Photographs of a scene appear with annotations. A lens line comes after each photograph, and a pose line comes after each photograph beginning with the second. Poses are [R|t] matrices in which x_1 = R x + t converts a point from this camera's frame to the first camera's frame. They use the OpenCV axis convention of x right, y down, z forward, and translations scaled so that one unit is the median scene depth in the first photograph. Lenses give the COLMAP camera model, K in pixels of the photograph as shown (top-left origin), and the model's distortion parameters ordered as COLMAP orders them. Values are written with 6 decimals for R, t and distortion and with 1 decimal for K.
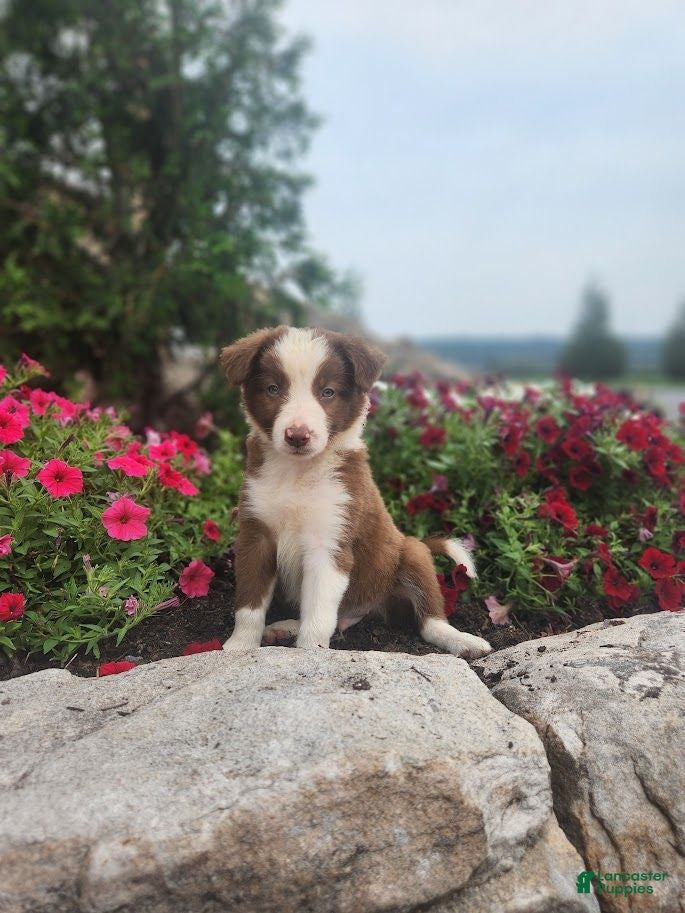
lens RADIAL K [[614.6, 0, 343.6], [0, 614.6, 455.5], [0, 0, 1]] dist [0.034962, -0.043792]
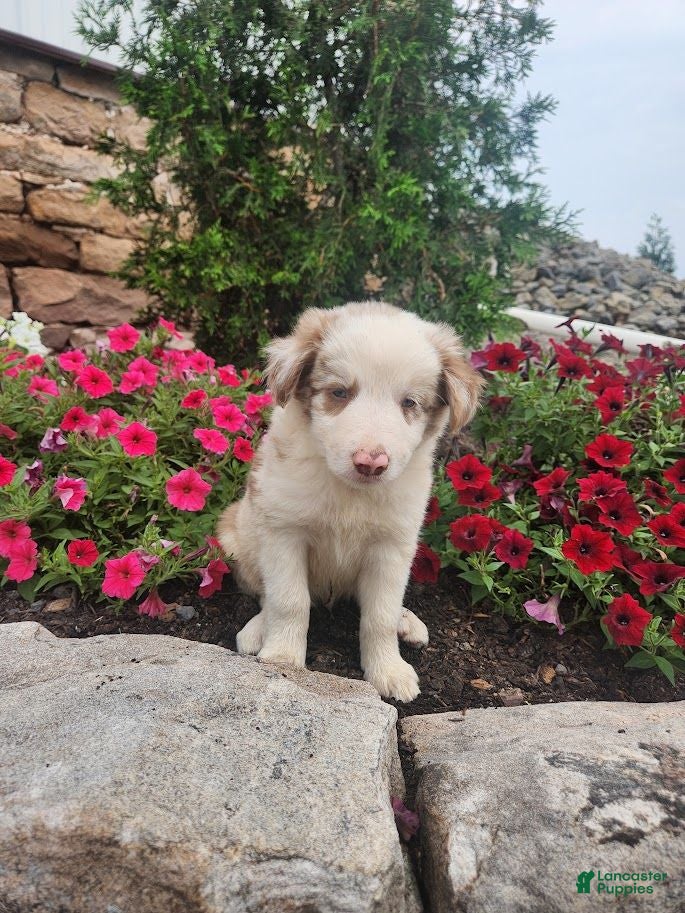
lens RADIAL K [[617.8, 0, 328.9], [0, 617.8, 462.4], [0, 0, 1]] dist [0.018868, -0.030368]
pose [[0.898781, 0.095616, -0.427845, 0.596446], [-0.055448, 0.992882, 0.105412, -0.115303], [0.434878, -0.071019, 0.897684, 0.344608]]
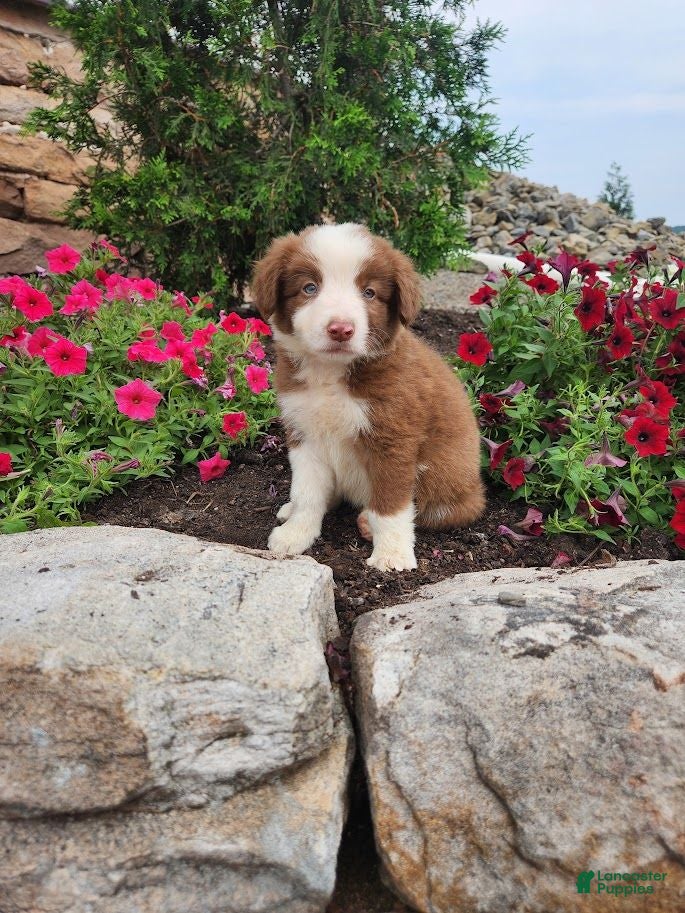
lens RADIAL K [[614.6, 0, 343.6], [0, 614.6, 455.5], [0, 0, 1]] dist [0.034962, -0.043792]
pose [[0.928576, 0.079652, -0.362495, 0.697404], [-0.023289, 0.987280, 0.157279, 0.054153], [0.370411, -0.137603, 0.918619, 0.348738]]
